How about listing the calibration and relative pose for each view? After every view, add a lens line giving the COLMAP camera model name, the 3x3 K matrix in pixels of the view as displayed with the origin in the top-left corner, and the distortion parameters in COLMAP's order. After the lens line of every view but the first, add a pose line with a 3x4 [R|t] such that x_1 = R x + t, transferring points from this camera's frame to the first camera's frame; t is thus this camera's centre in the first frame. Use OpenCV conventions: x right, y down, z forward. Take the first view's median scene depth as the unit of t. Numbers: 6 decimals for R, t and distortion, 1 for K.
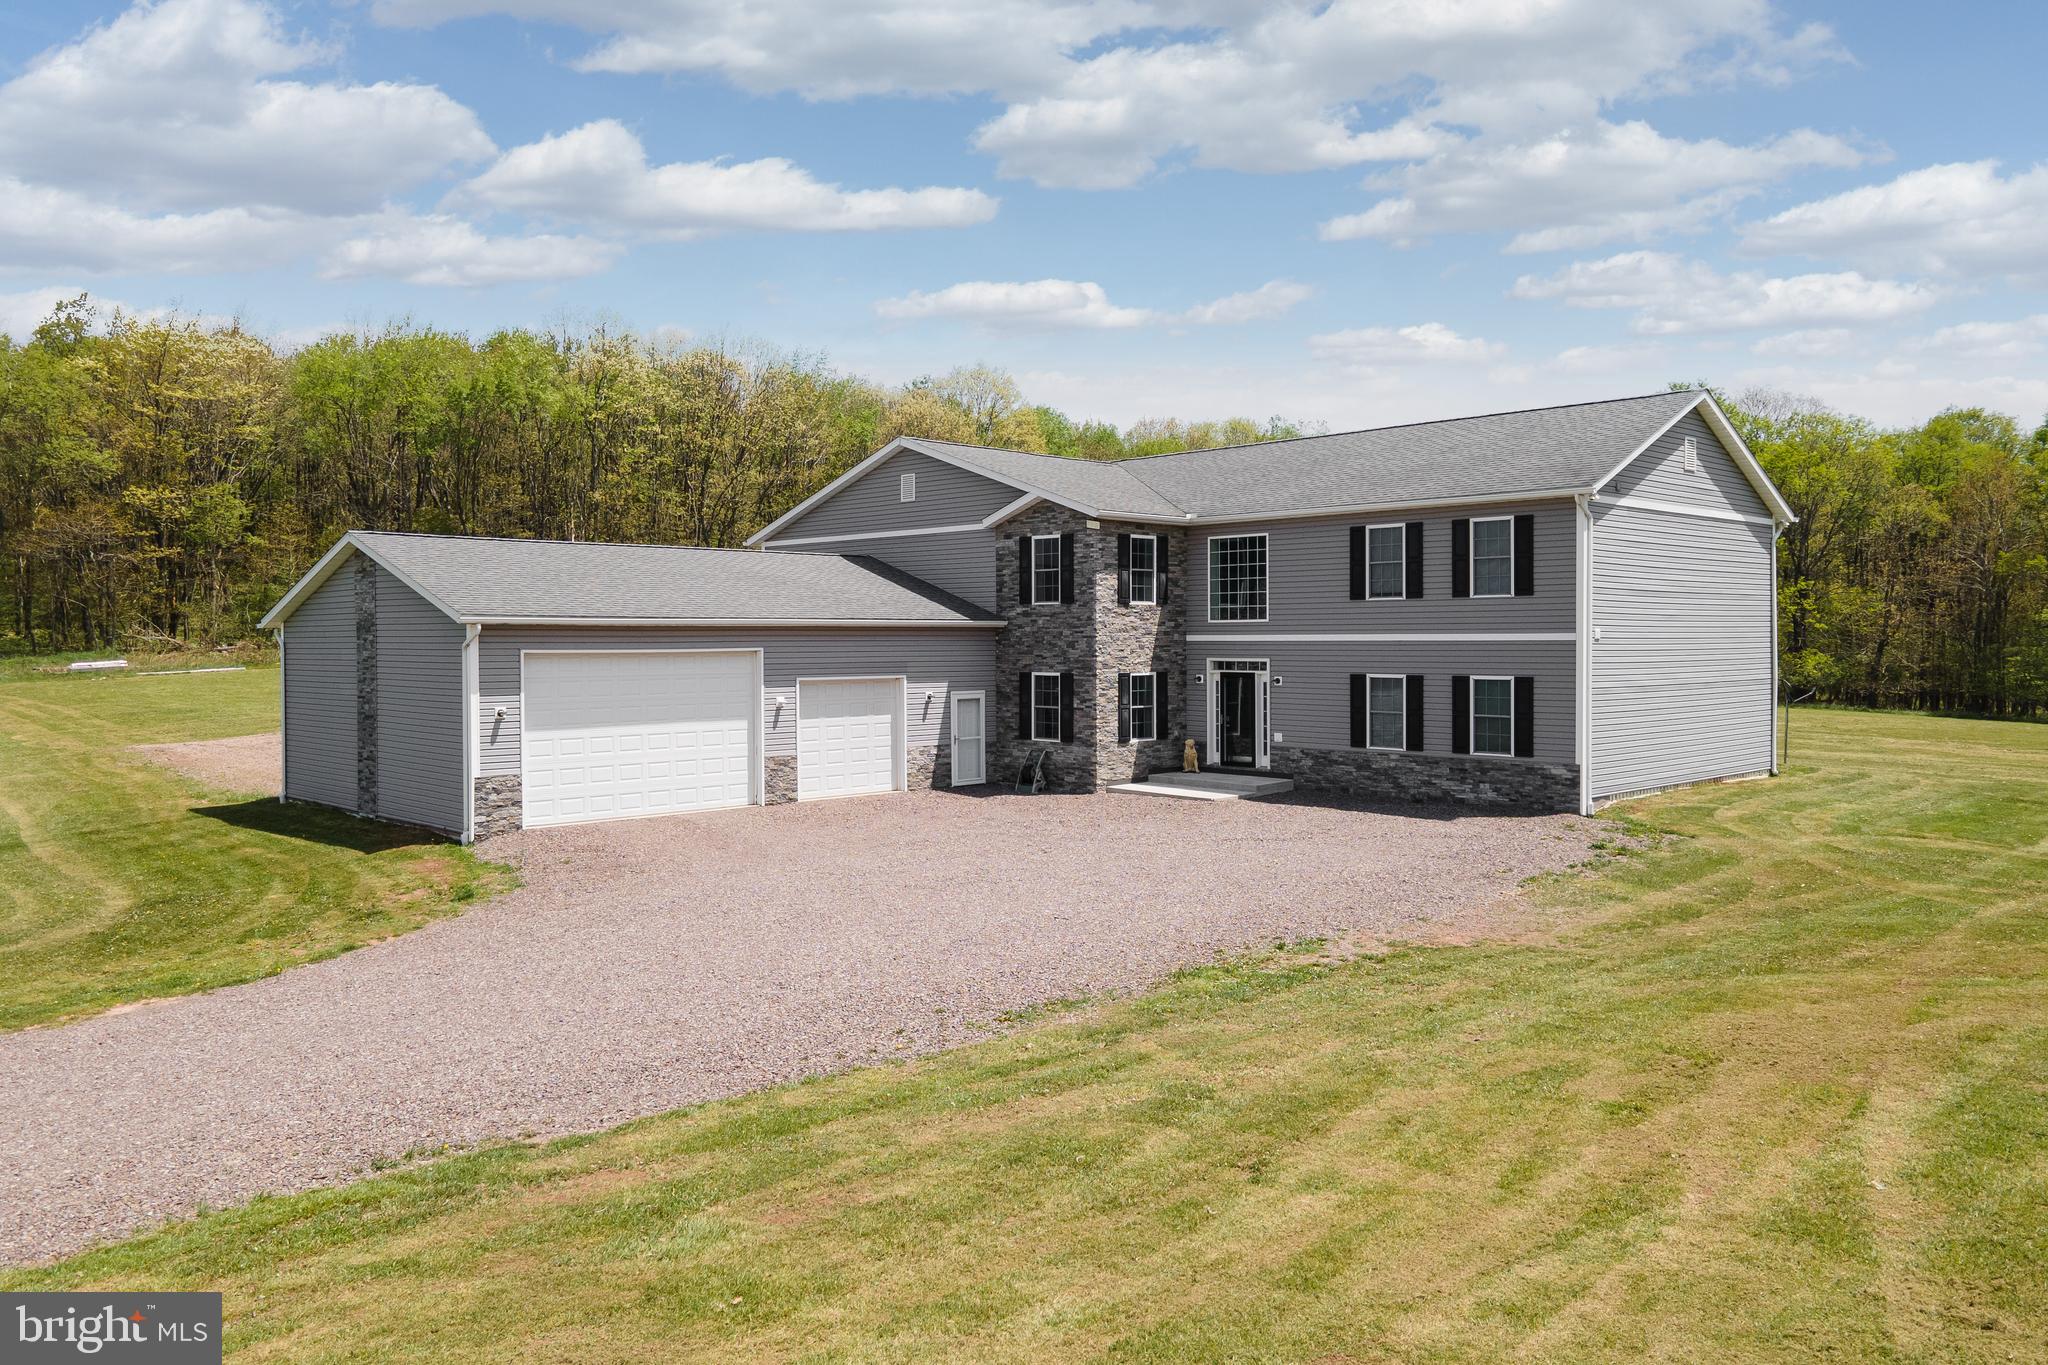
lens RADIAL K [[1420.8, 0, 1003.6], [0, 1420.8, 628.2], [0, 0, 1]] dist [0.065879, 0.005750]
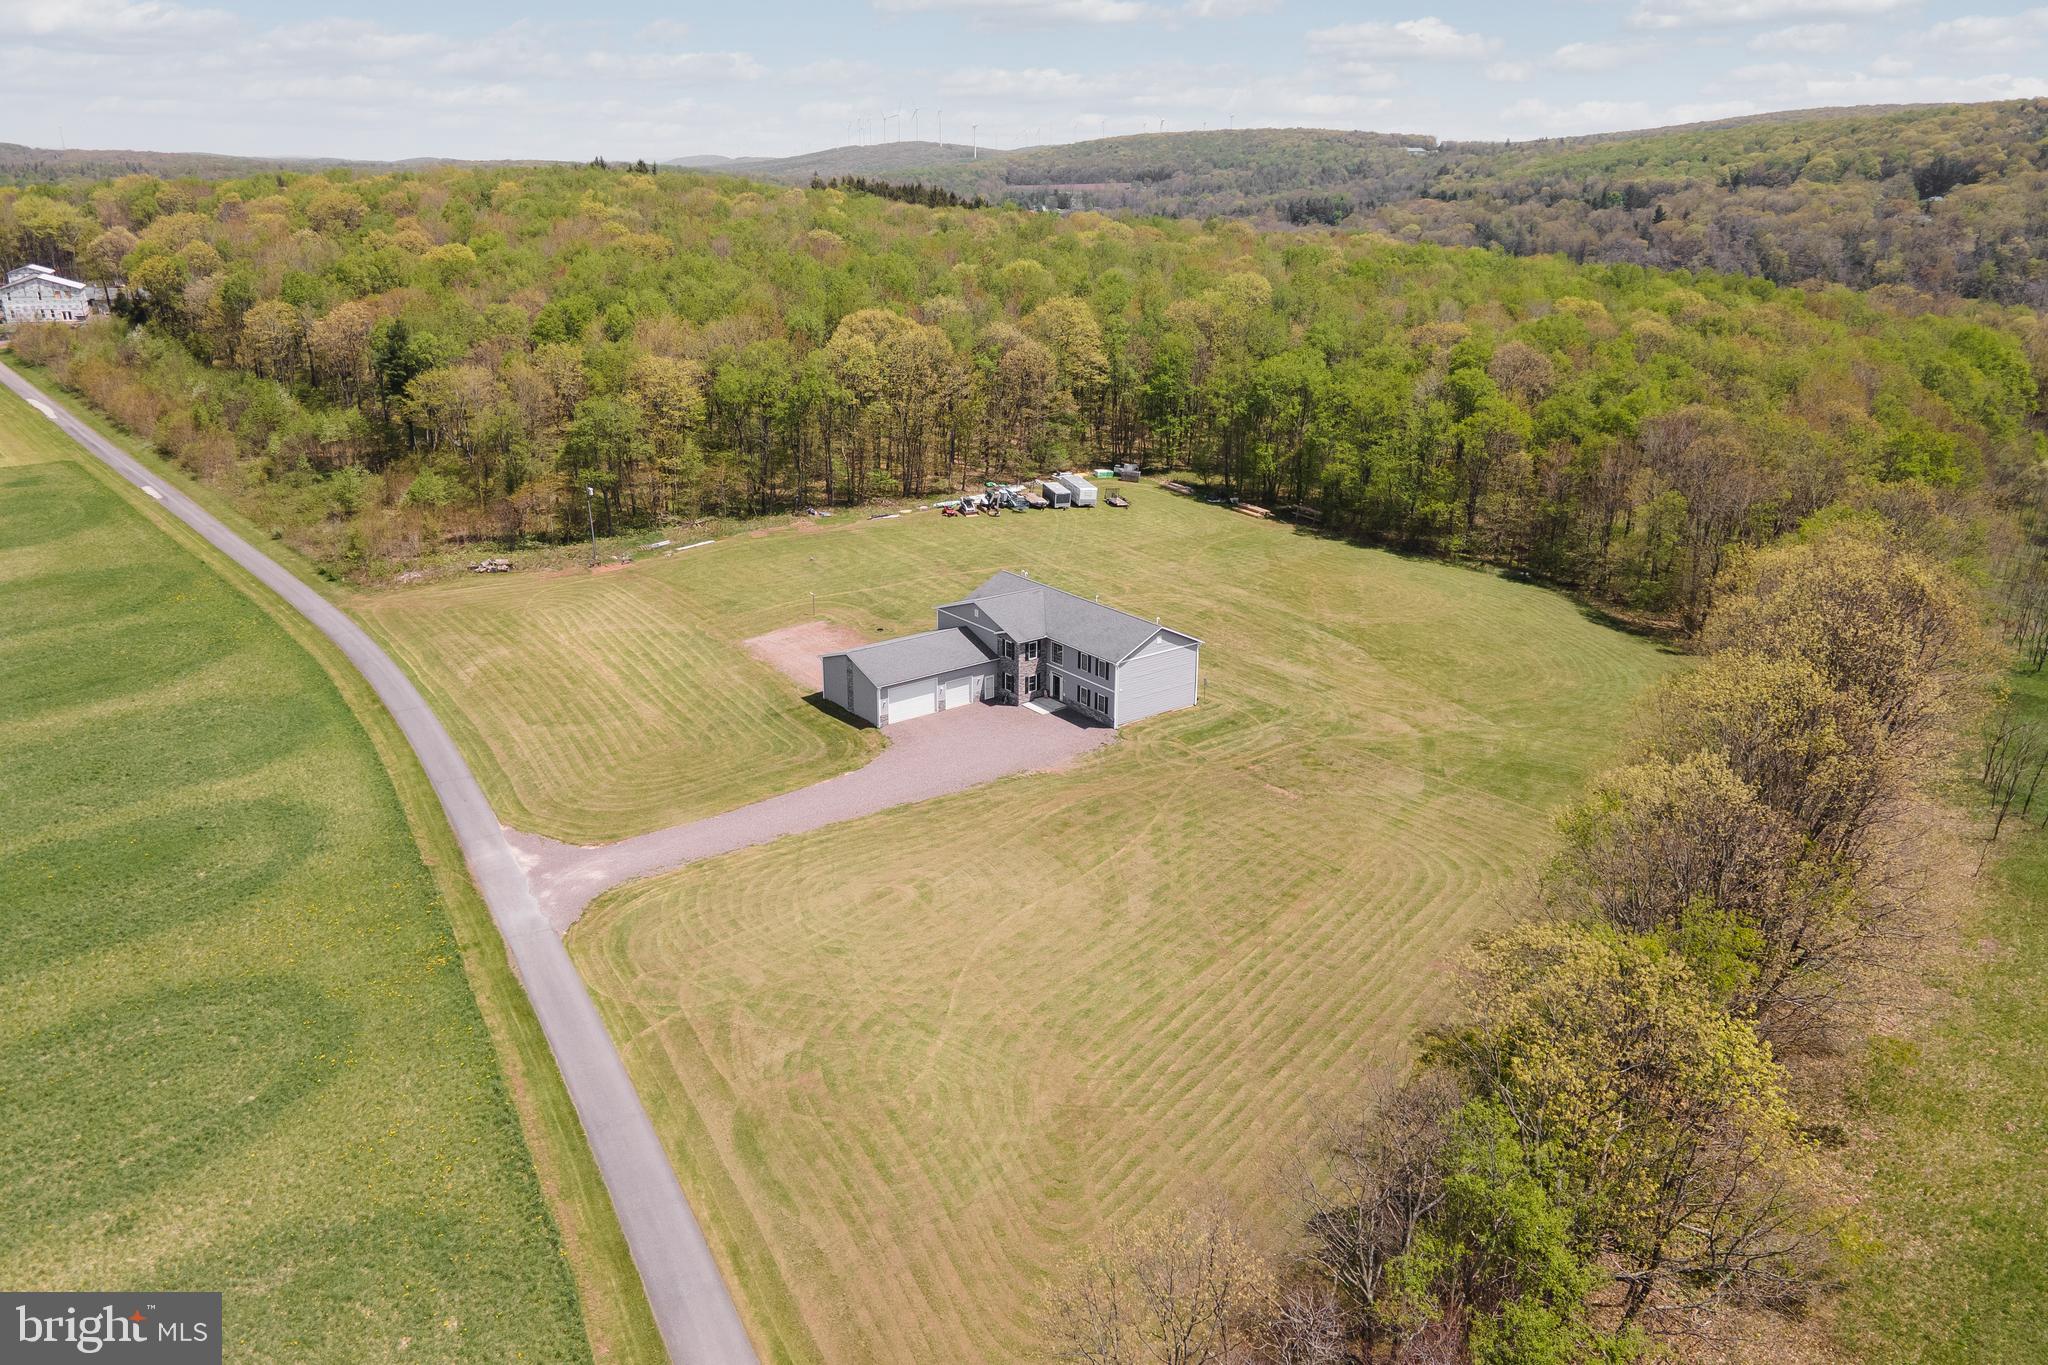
lens RADIAL K [[1471.2, 0, 1016.5], [0, 1471.2, 583.2], [0, 0, 1]] dist [0.069075, 0.002119]
pose [[0.992997, 0.039061, -0.111498, 0.504459], [-0.006492, 0.960376, 0.278631, -1.365210], [0.117964, -0.275956, 0.953904, -2.855862]]
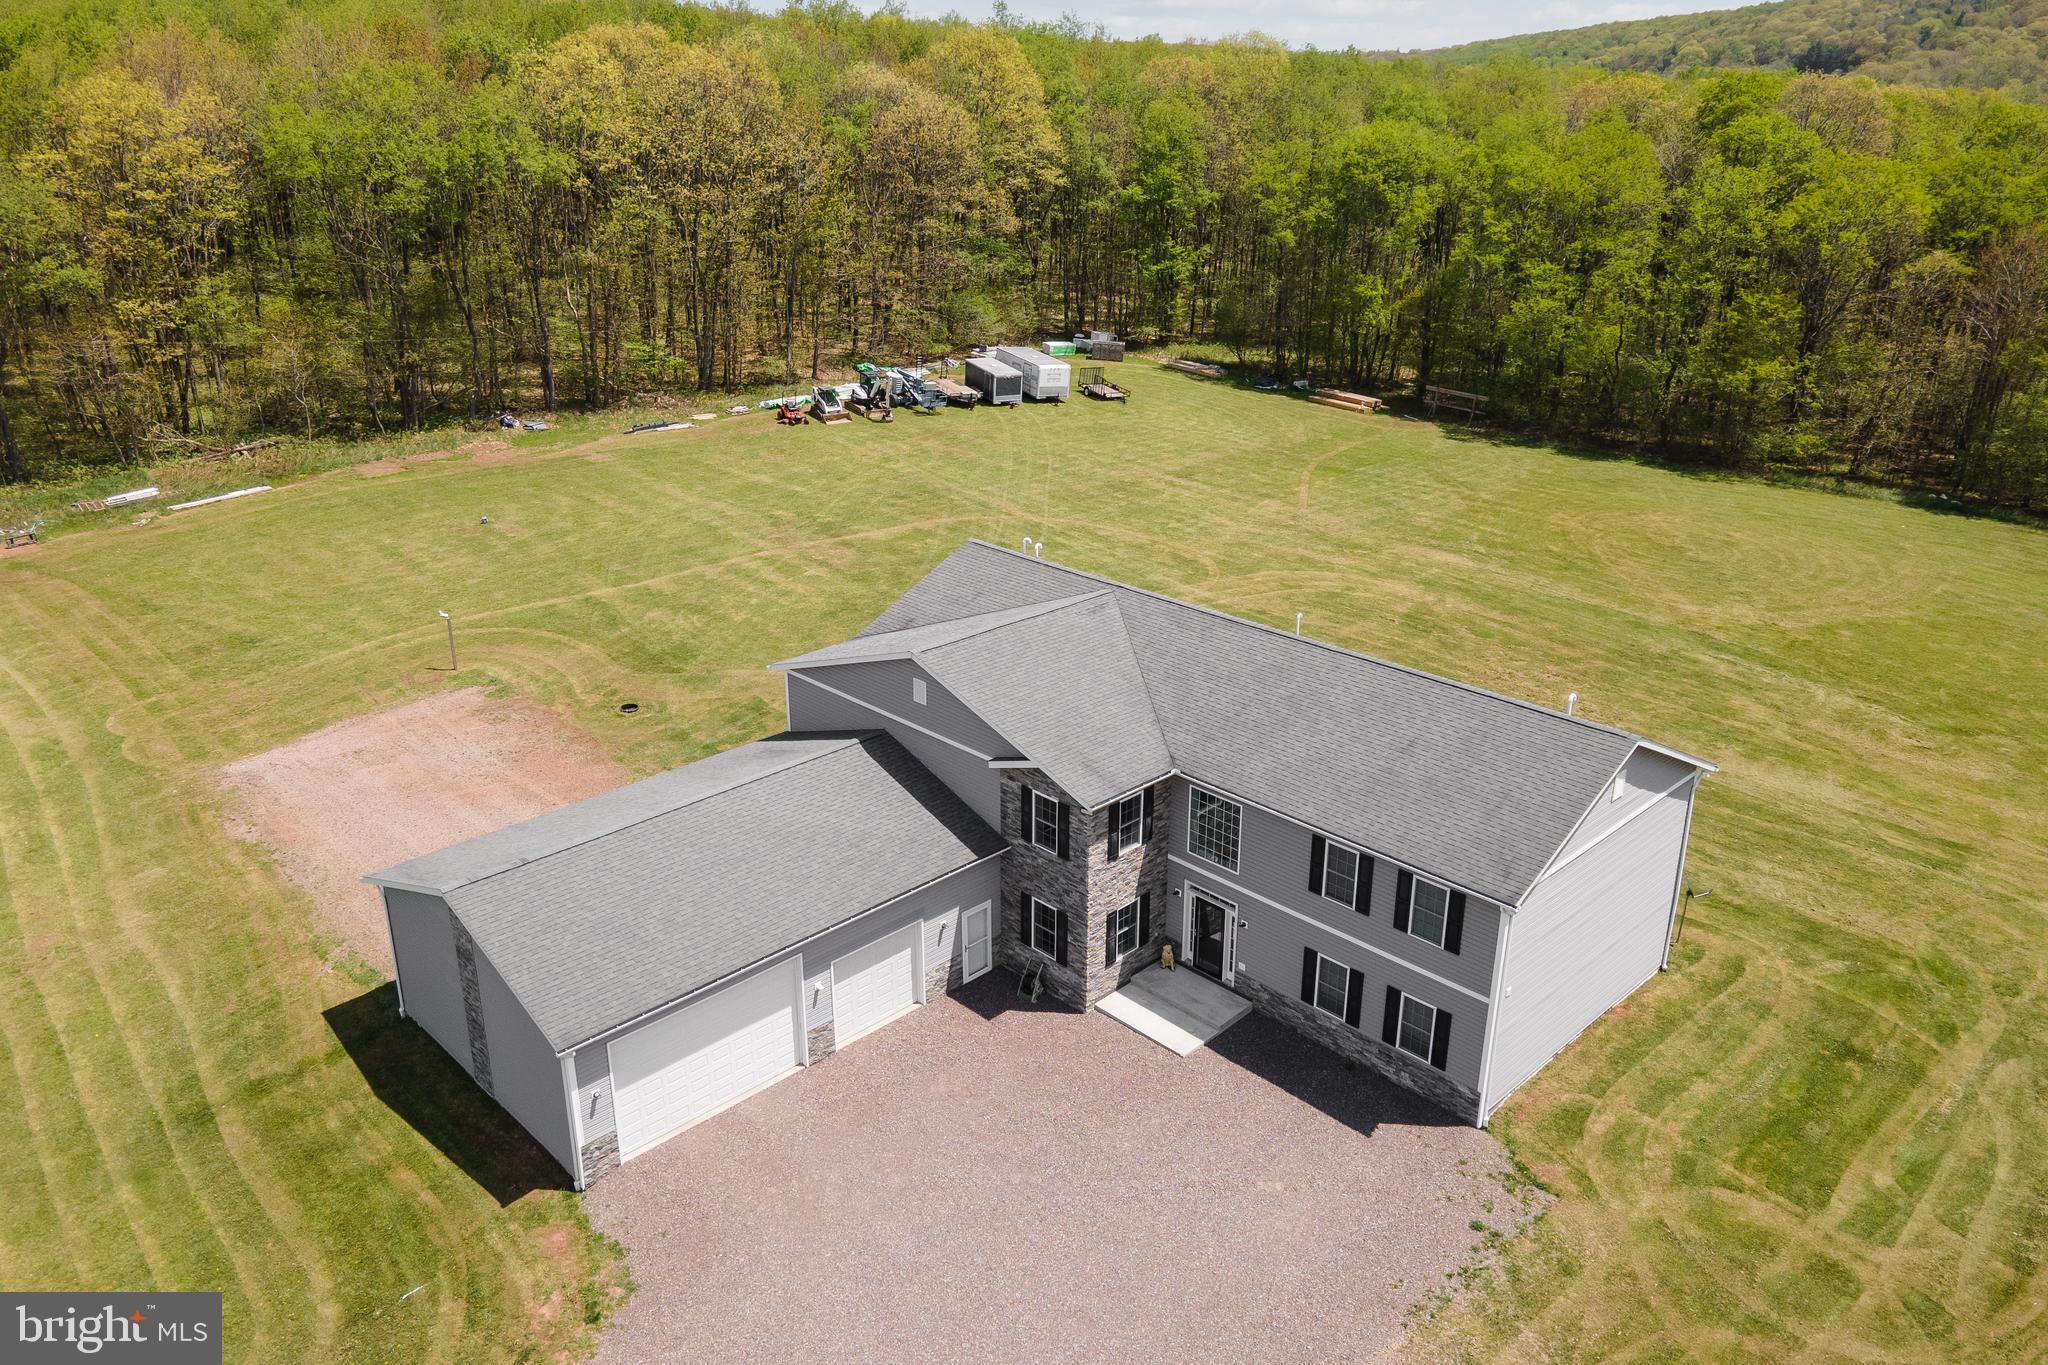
lens RADIAL K [[1487.3, 0, 1016.2], [0, 1487.3, 646.9], [0, 0, 1]] dist [0.036957, 0.004312]
pose [[0.999994, 0.002616, -0.002060, 0.009187], [-0.001714, 0.934812, 0.355138, -0.596507], [0.002855, -0.355133, 0.934811, -0.050308]]
